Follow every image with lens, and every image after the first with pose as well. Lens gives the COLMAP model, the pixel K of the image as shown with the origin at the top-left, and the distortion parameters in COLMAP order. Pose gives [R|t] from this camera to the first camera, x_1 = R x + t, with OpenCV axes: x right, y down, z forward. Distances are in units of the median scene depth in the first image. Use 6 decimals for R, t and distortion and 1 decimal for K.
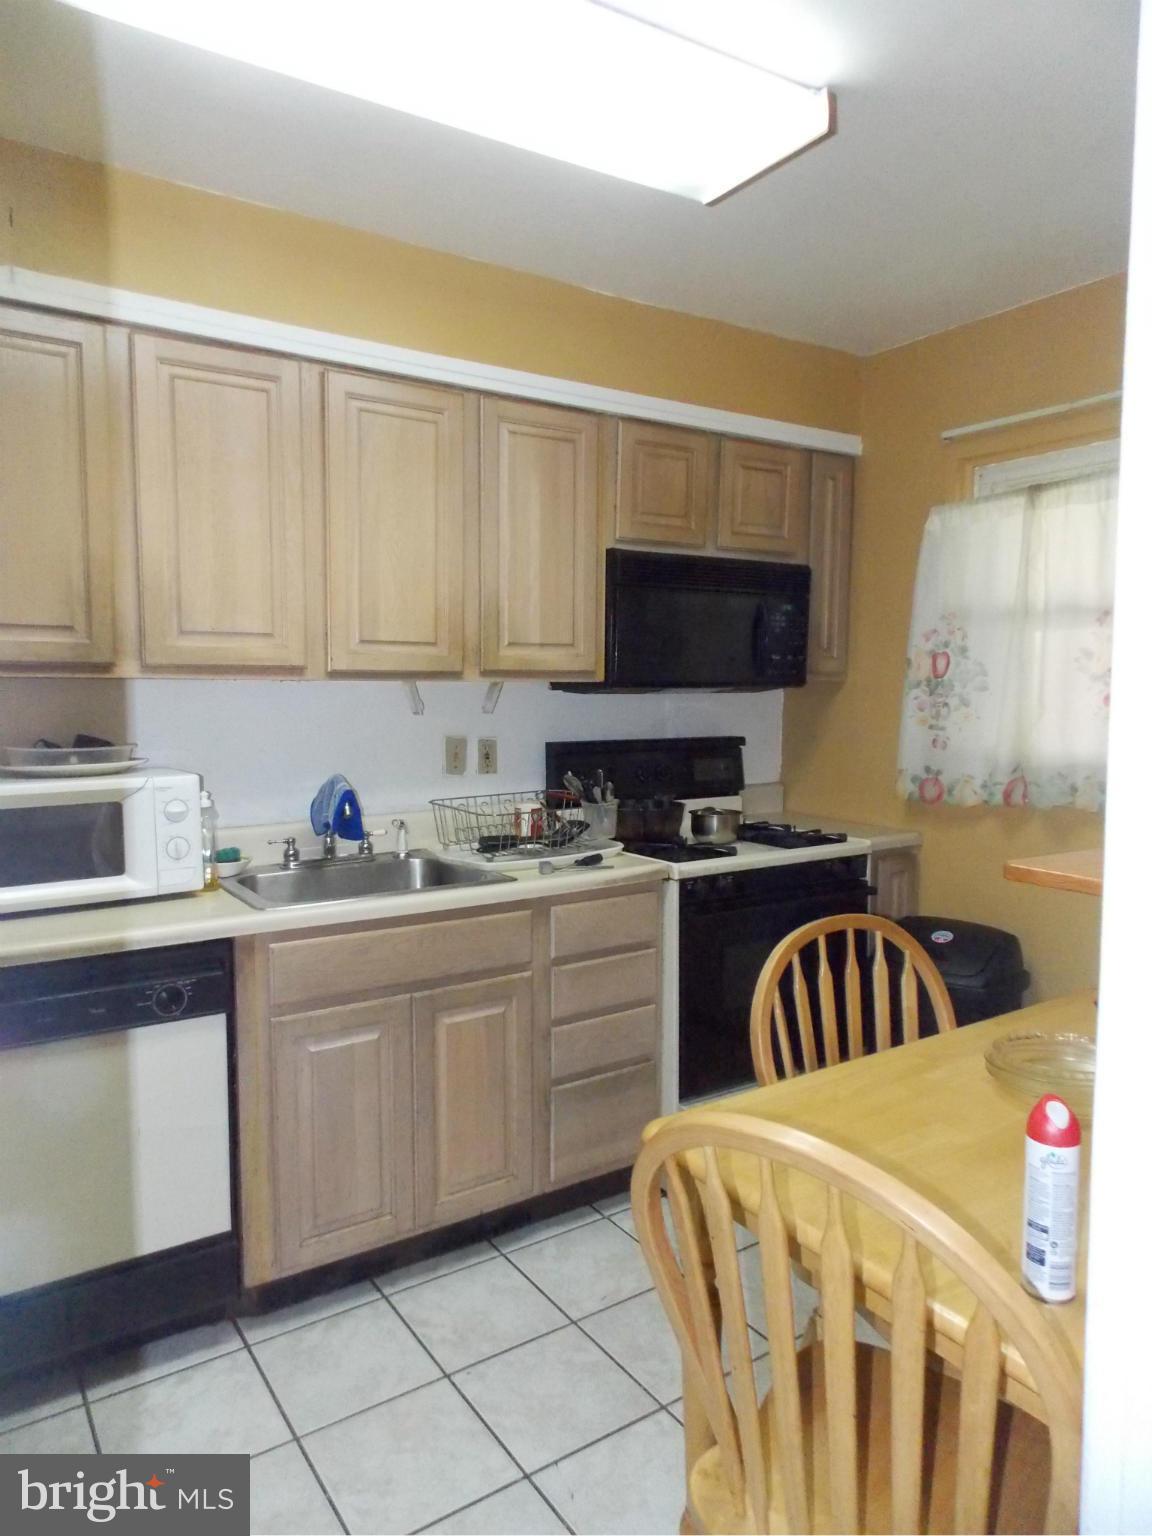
lens RADIAL K [[1009.7, 0, 576.0], [0, 1009.7, 768.0], [0, 0, 1]] dist [0.000510, 0.000336]
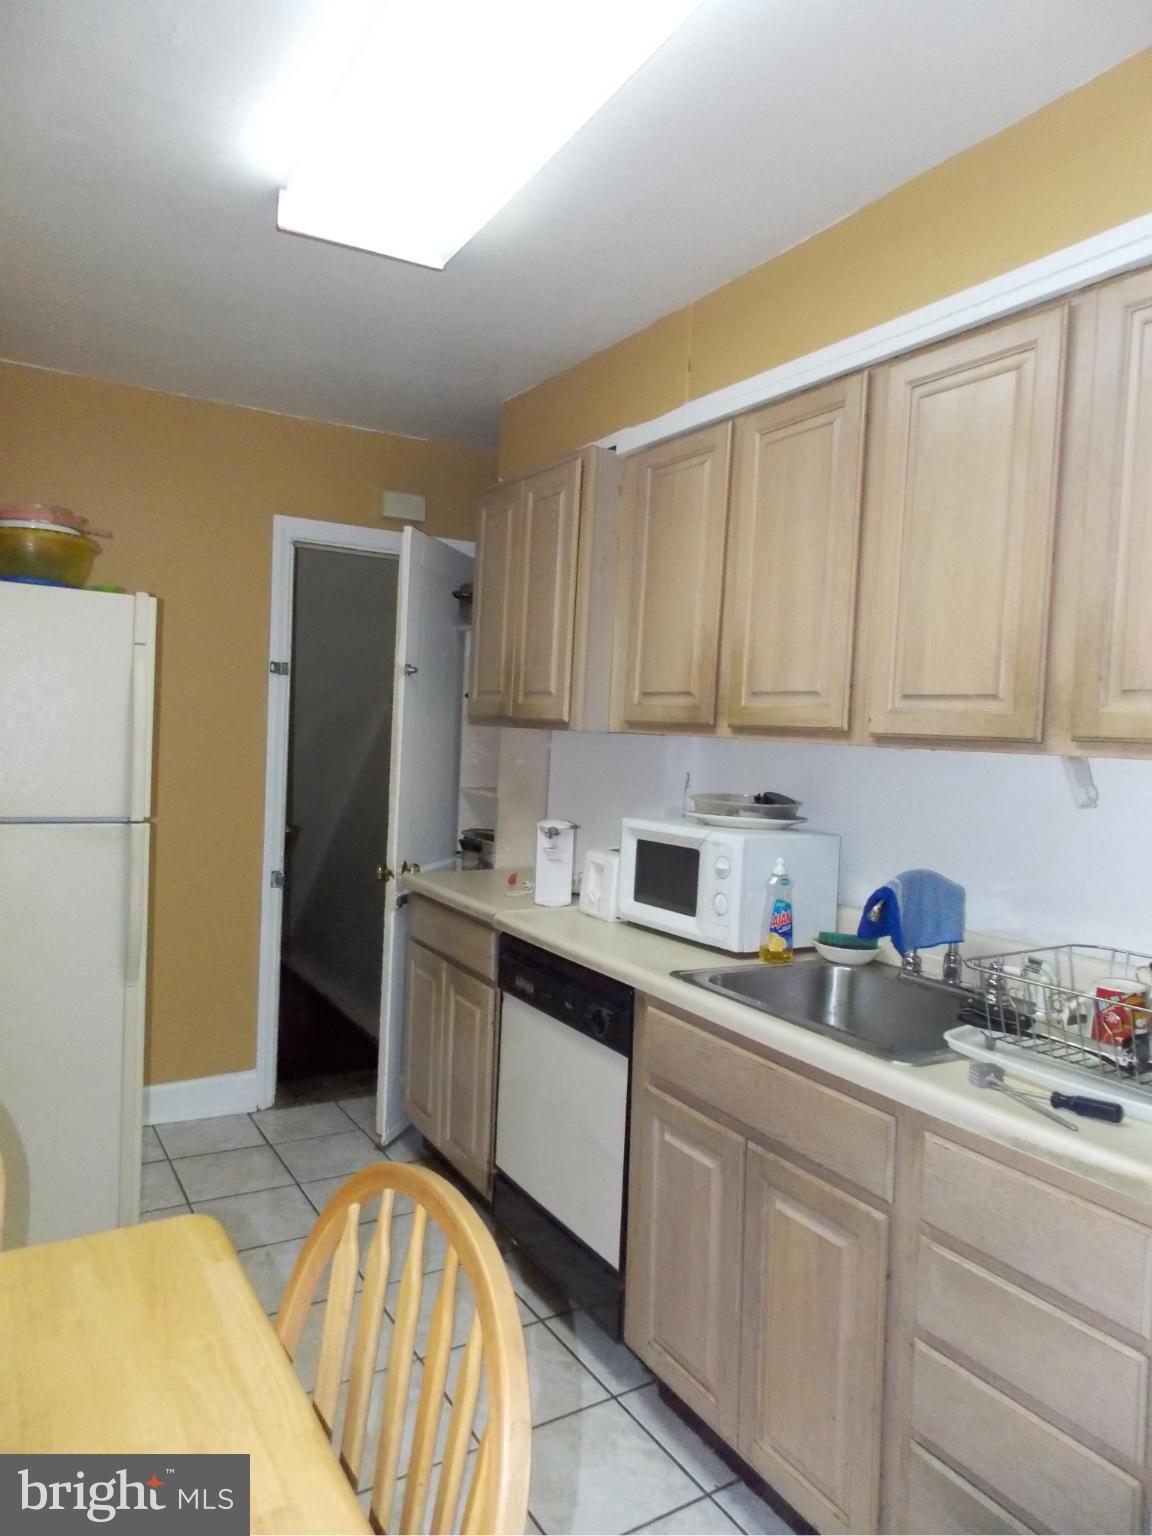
lens RADIAL K [[1009.7, 0, 576.0], [0, 1009.7, 768.0], [0, 0, 1]] dist [0.000510, 0.000336]
pose [[-0.037016, 0.029788, -0.998871, 0.588185], [-0.128669, 0.991093, 0.034325, -0.068970], [0.990996, 0.129795, -0.032853, 0.820122]]
